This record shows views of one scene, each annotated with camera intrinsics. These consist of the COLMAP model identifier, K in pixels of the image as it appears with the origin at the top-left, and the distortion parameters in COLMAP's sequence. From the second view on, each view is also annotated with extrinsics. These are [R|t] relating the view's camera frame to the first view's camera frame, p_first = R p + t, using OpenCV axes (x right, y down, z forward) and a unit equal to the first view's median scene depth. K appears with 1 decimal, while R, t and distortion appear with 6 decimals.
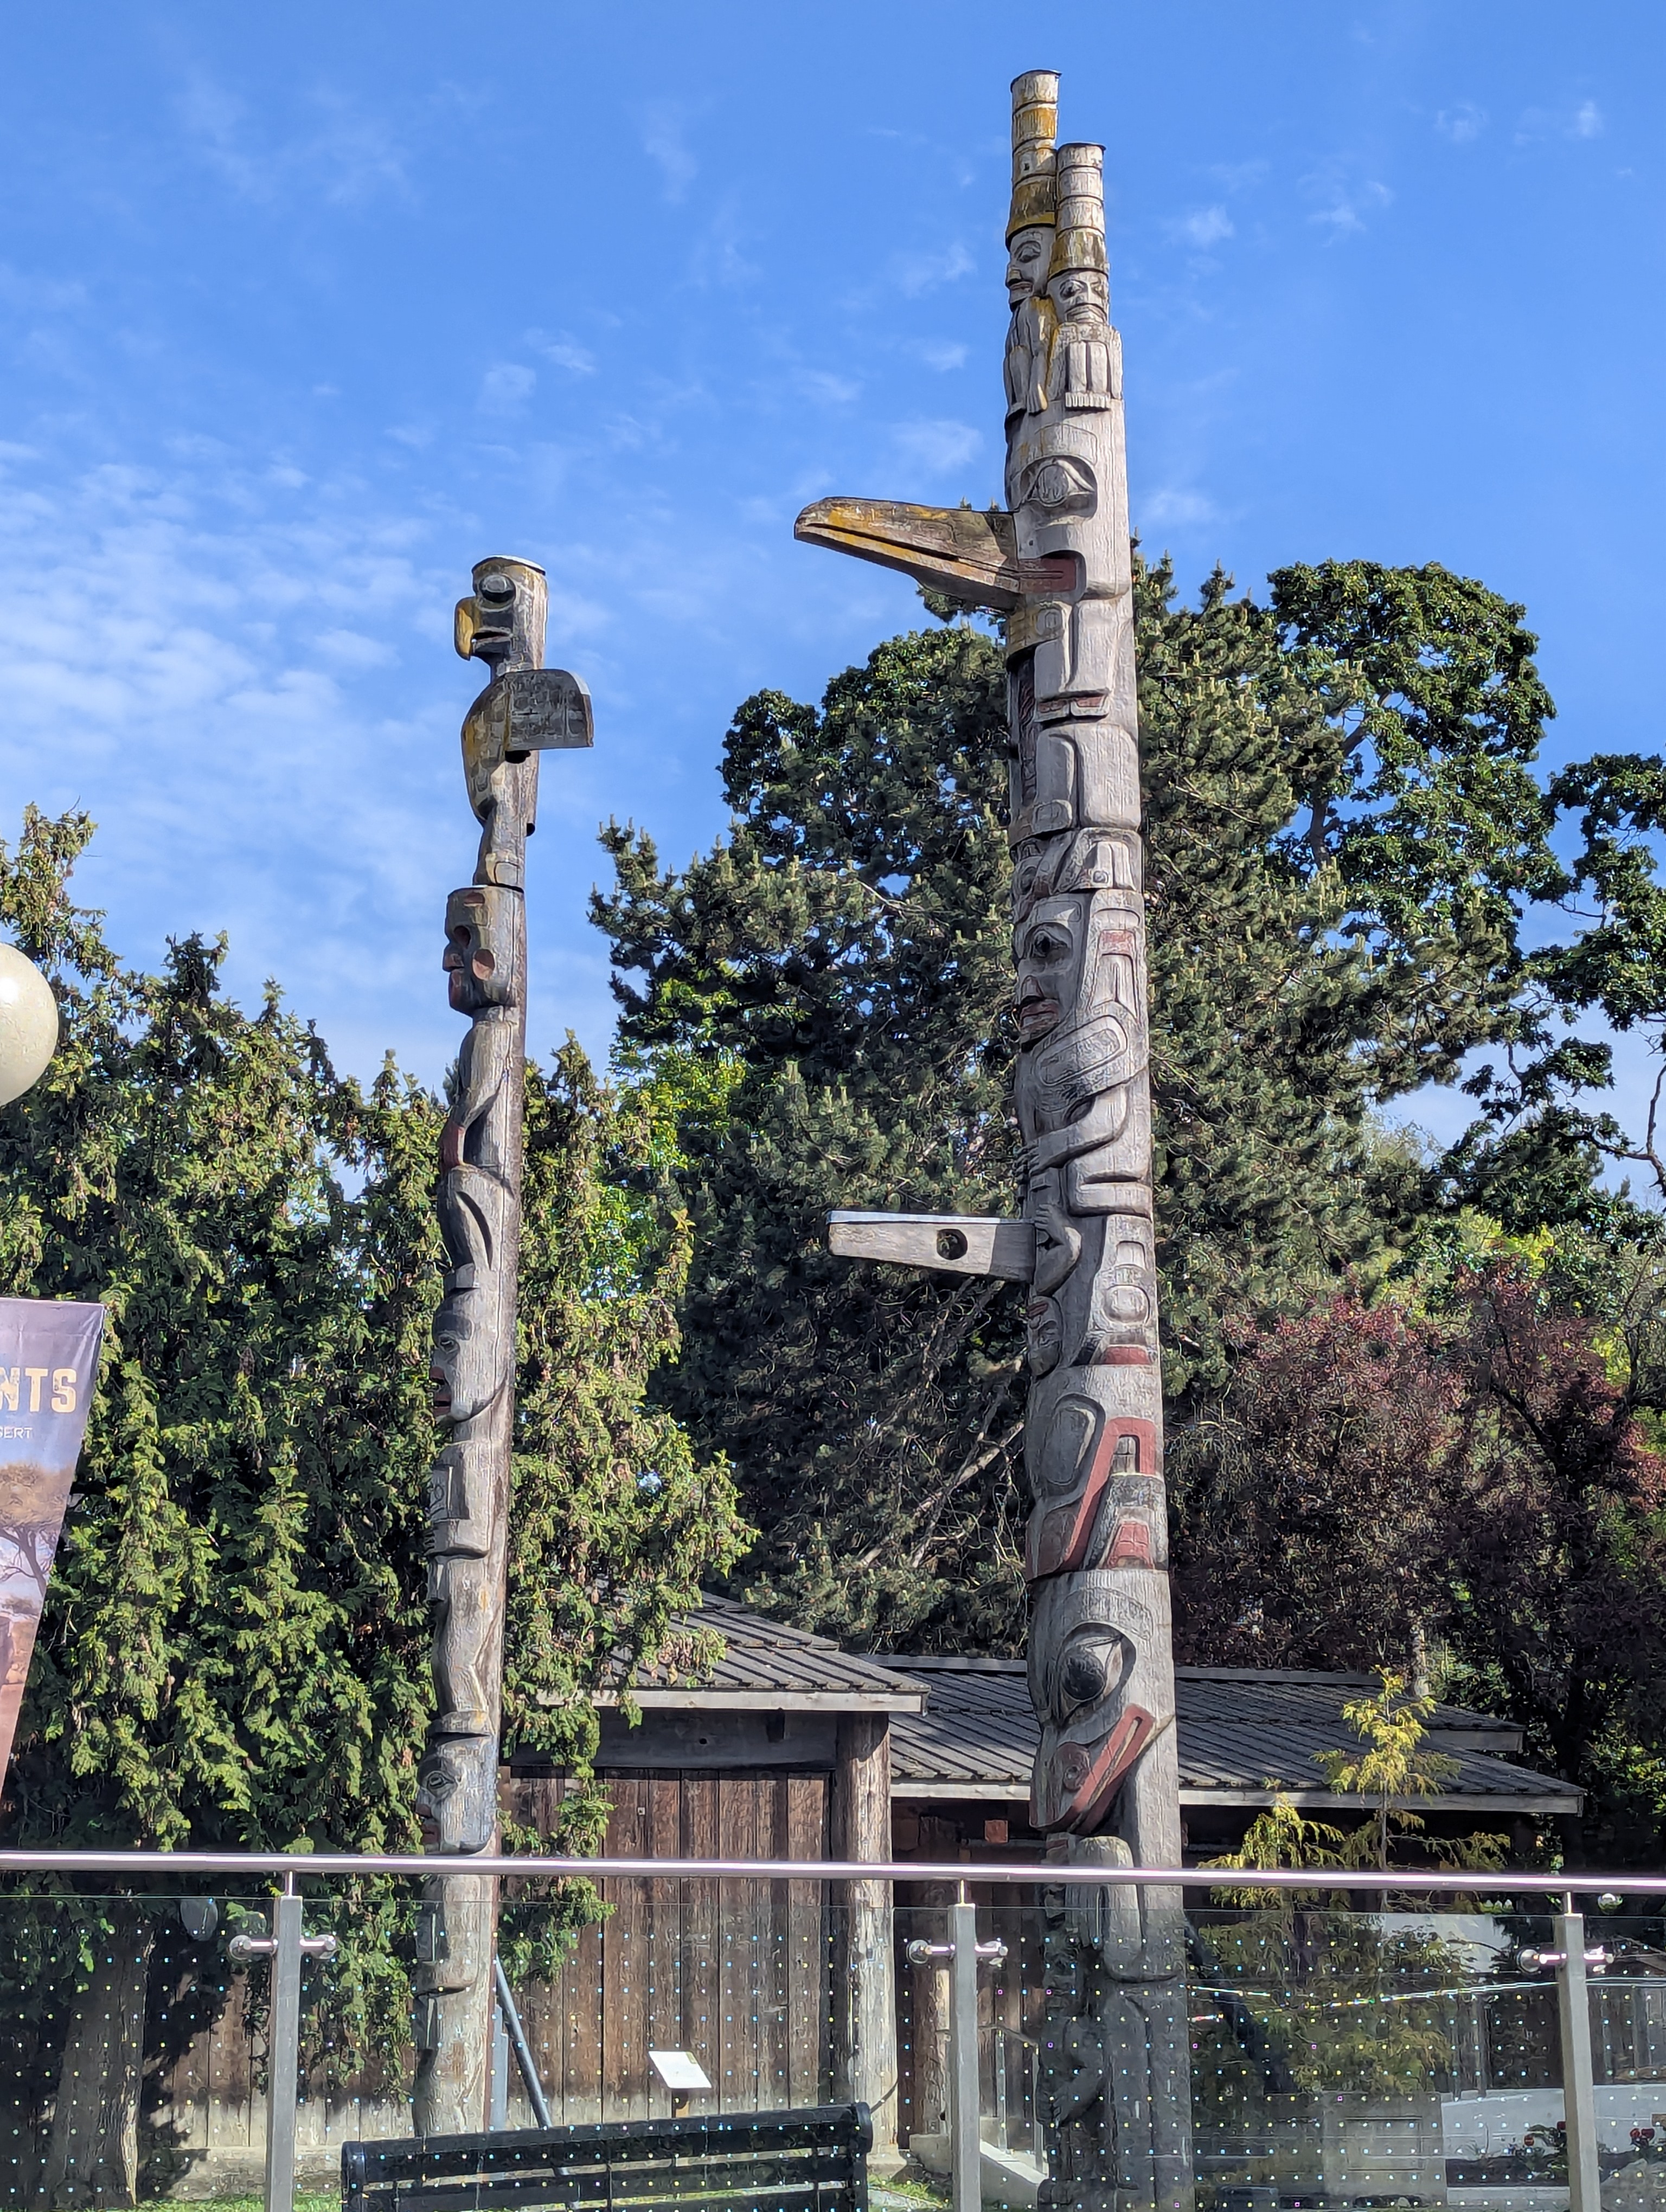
lens RADIAL K [[3295.3, 0, 833.0], [0, 3295.3, 1106.0], [0, 0, 1]] dist [0.161754, -0.539283]
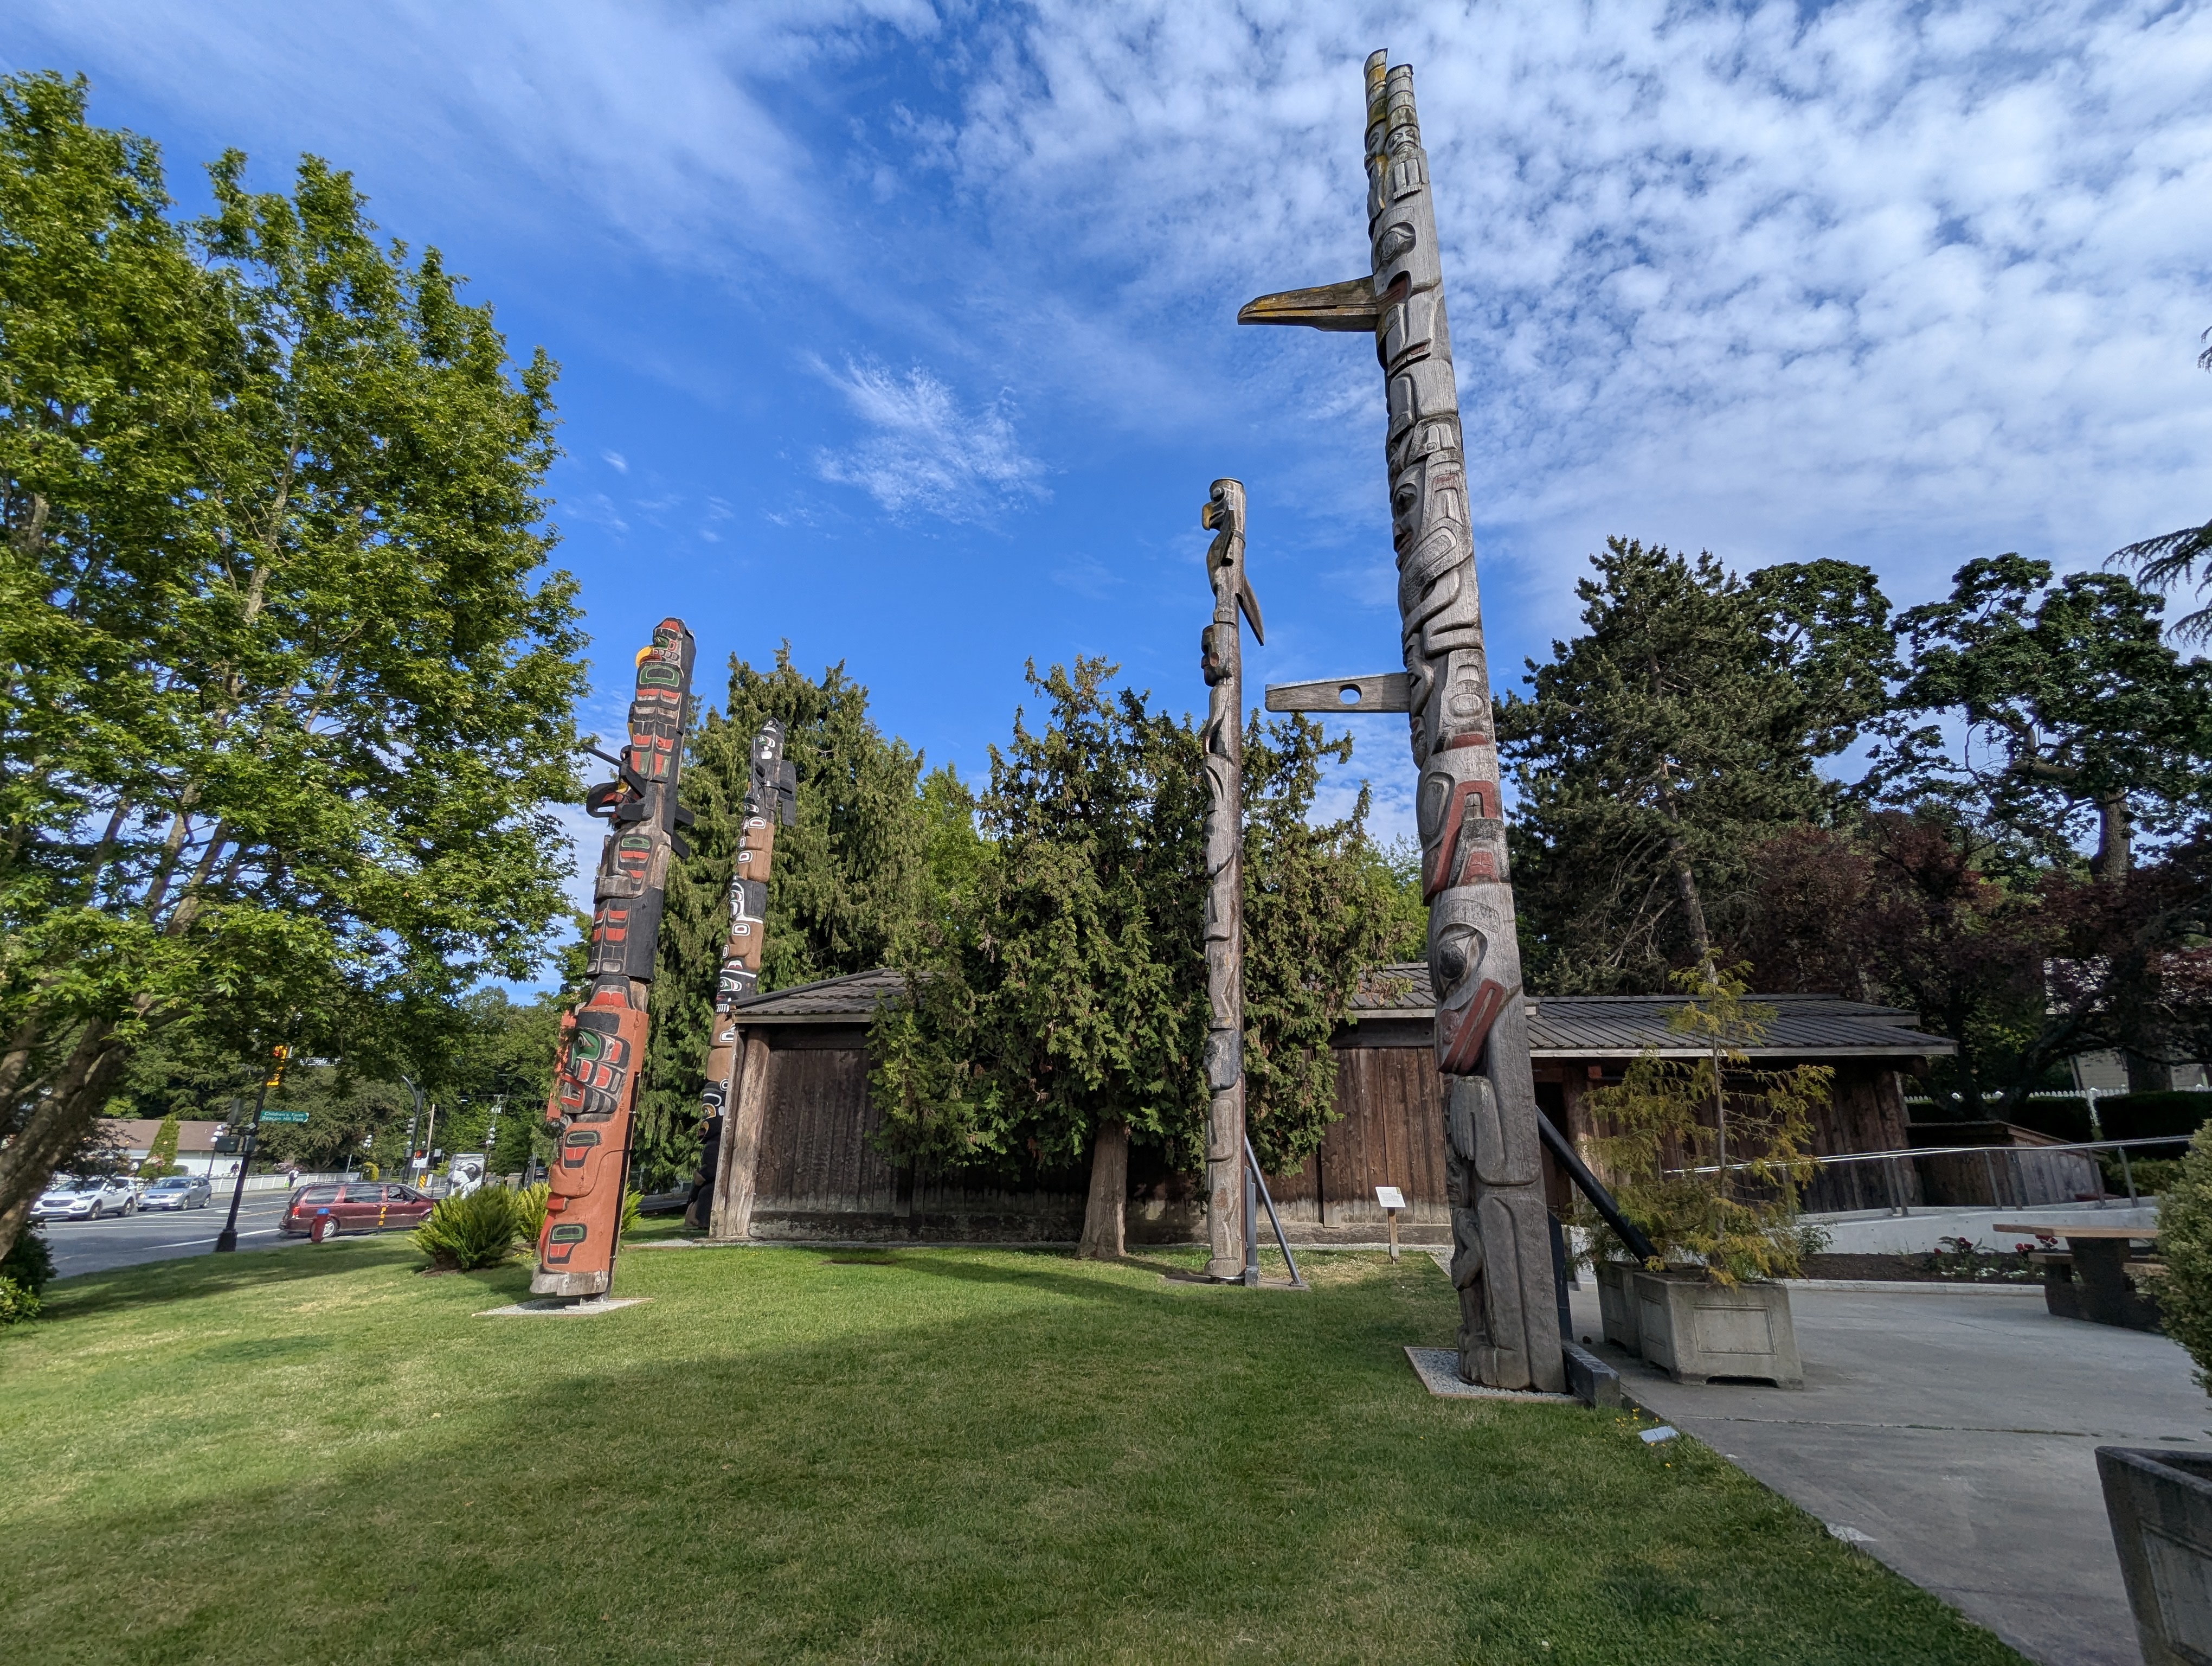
lens RADIAL K [[1005.0, 0, 1106.0], [0, 1005.0, 833.0], [0, 0, 1]] dist [-0.001981, 0.000758]
pose [[0.882095, -0.127509, -0.453486, 0.115065], [0.116989, 0.991807, -0.051310, 0.096493], [0.456313, -0.007793, 0.889785, 0.436347]]
